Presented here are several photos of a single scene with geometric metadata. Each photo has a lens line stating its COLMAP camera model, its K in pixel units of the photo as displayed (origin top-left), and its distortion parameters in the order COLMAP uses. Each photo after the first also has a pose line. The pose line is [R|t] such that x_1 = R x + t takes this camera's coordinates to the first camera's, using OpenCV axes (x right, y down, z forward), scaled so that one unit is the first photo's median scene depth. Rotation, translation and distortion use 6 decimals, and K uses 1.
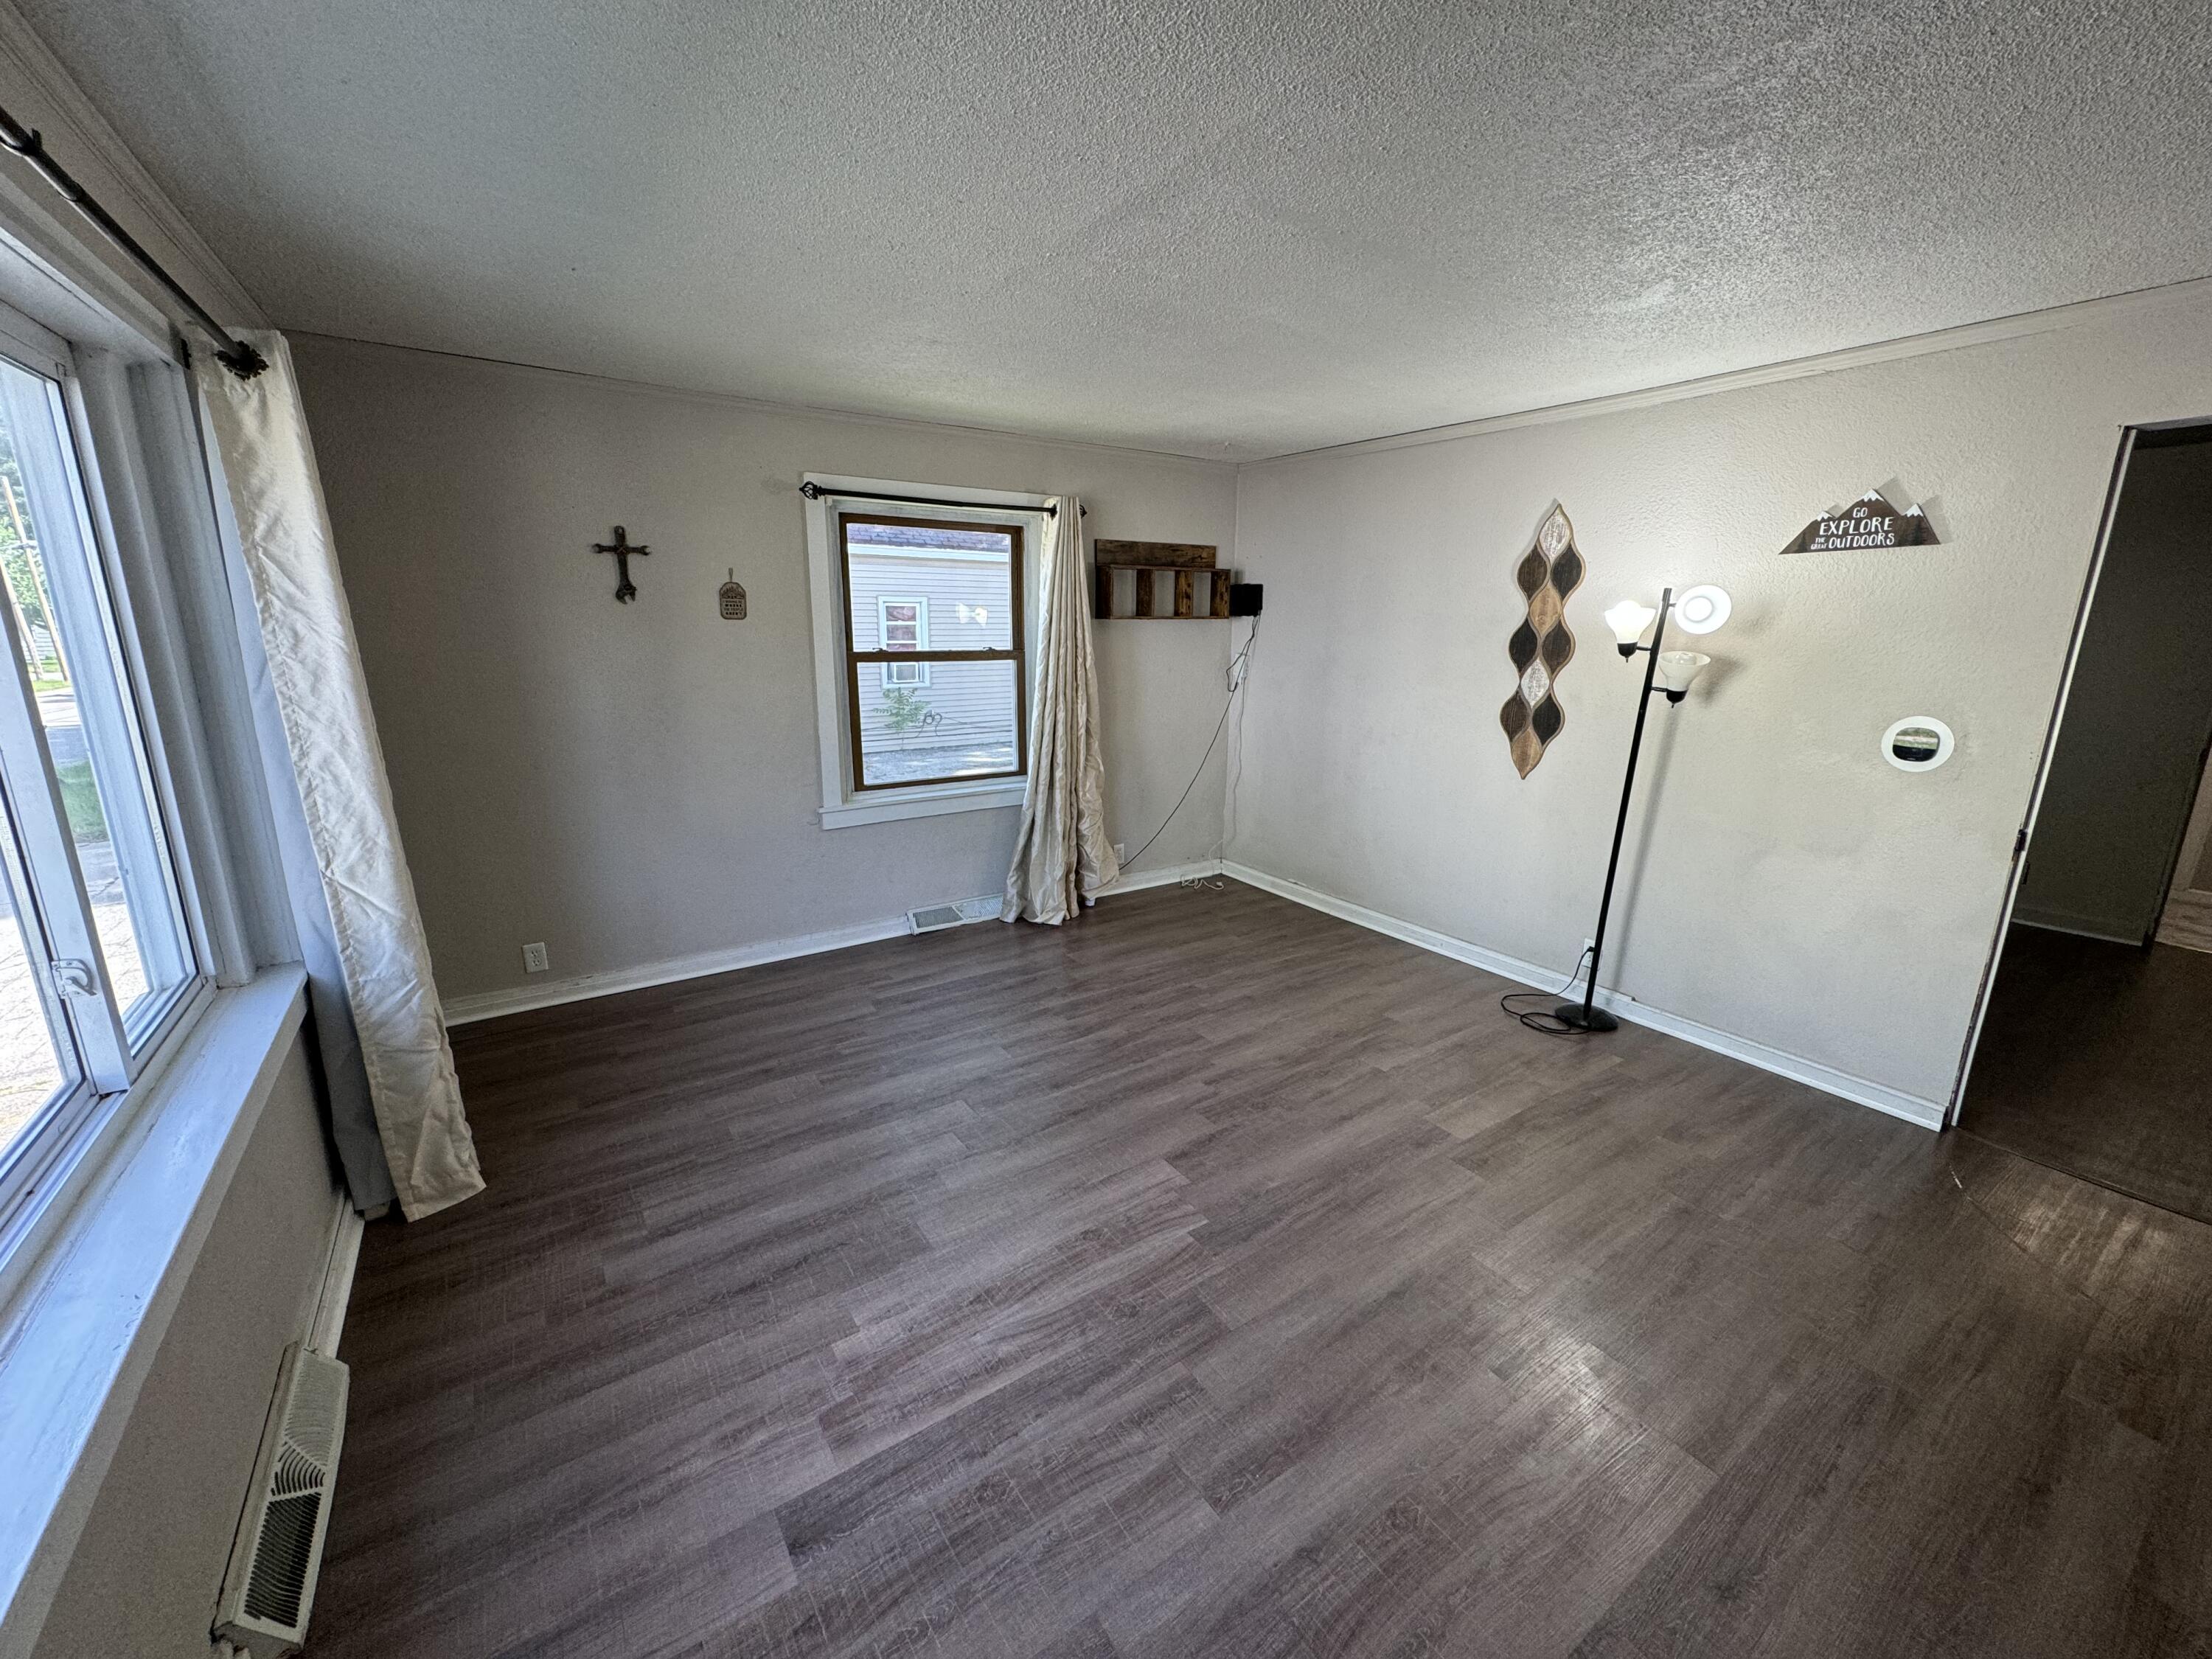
lens RADIAL K [[879.5, 0, 1108.2], [0, 879.5, 825.4], [0, 0, 1]] dist [-0.002896, 0.000092]
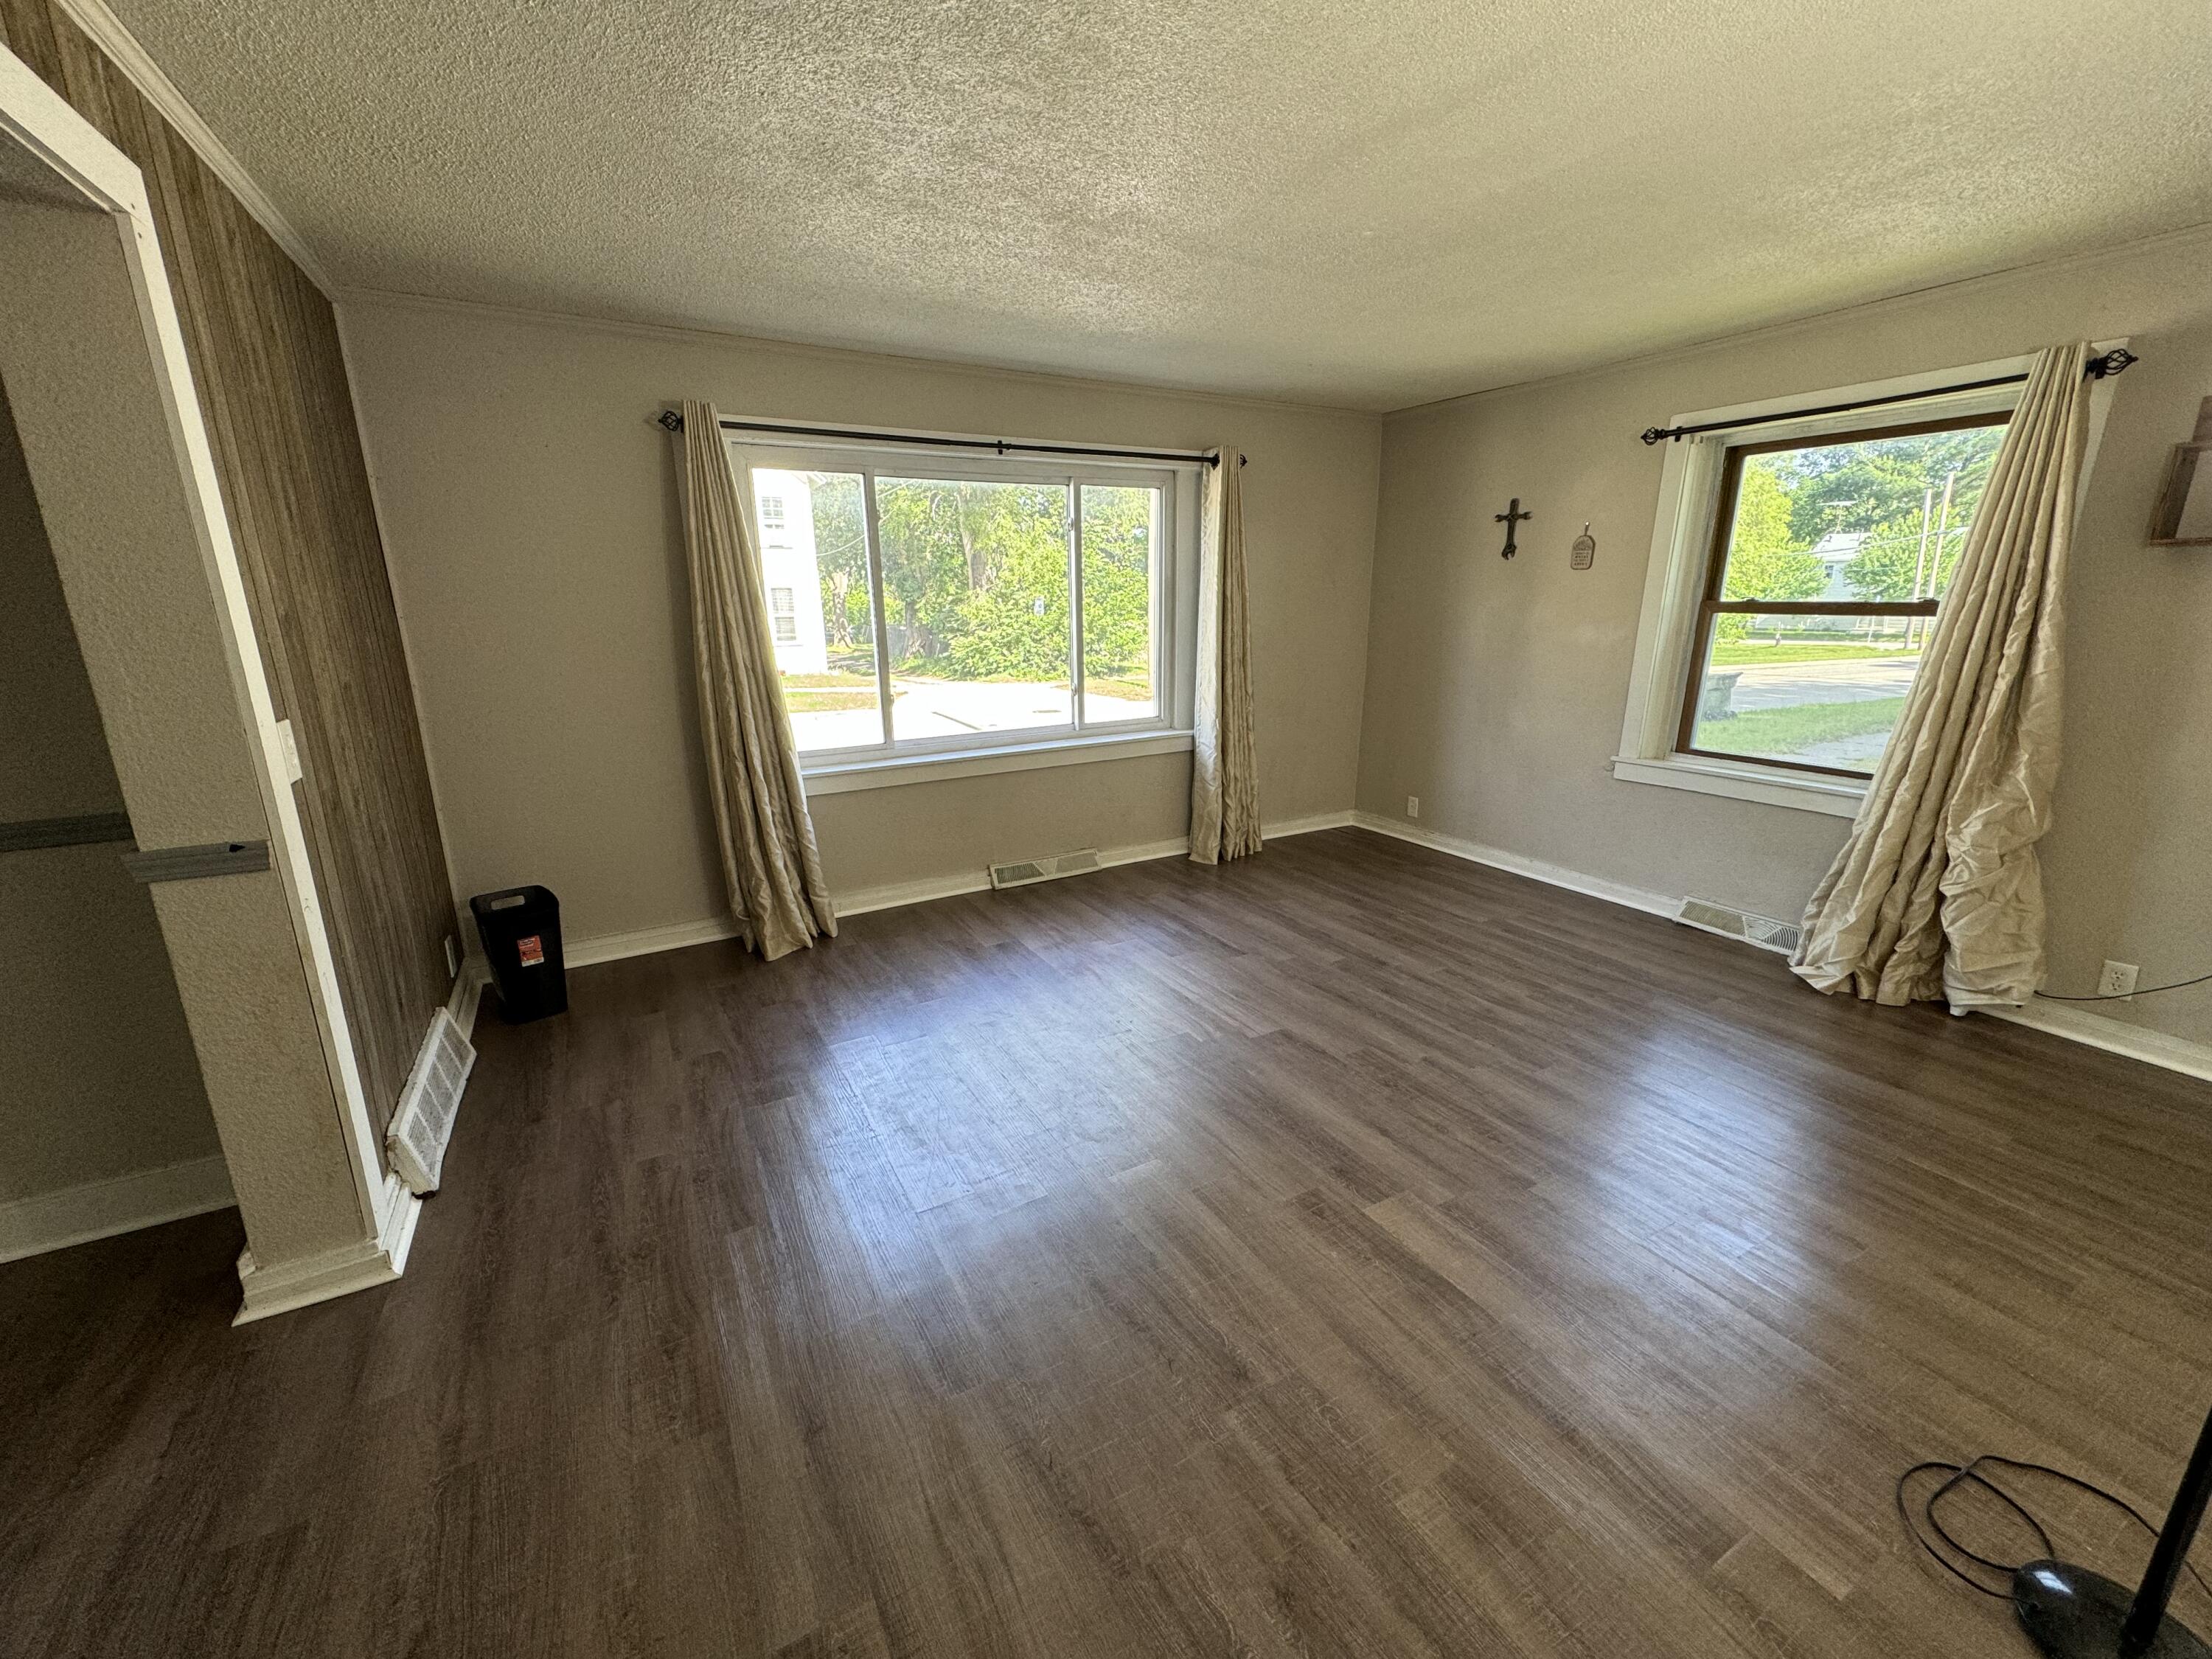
lens RADIAL K [[879.5, 0, 1101.8], [0, 879.5, 830.4], [0, 0, 1]] dist [-0.002896, 0.000092]
pose [[-0.089125, 0.248267, -0.964583, 0.776021], [-0.221057, 0.939354, 0.262199, -0.079138], [0.971180, 0.236597, -0.028839, 0.509306]]
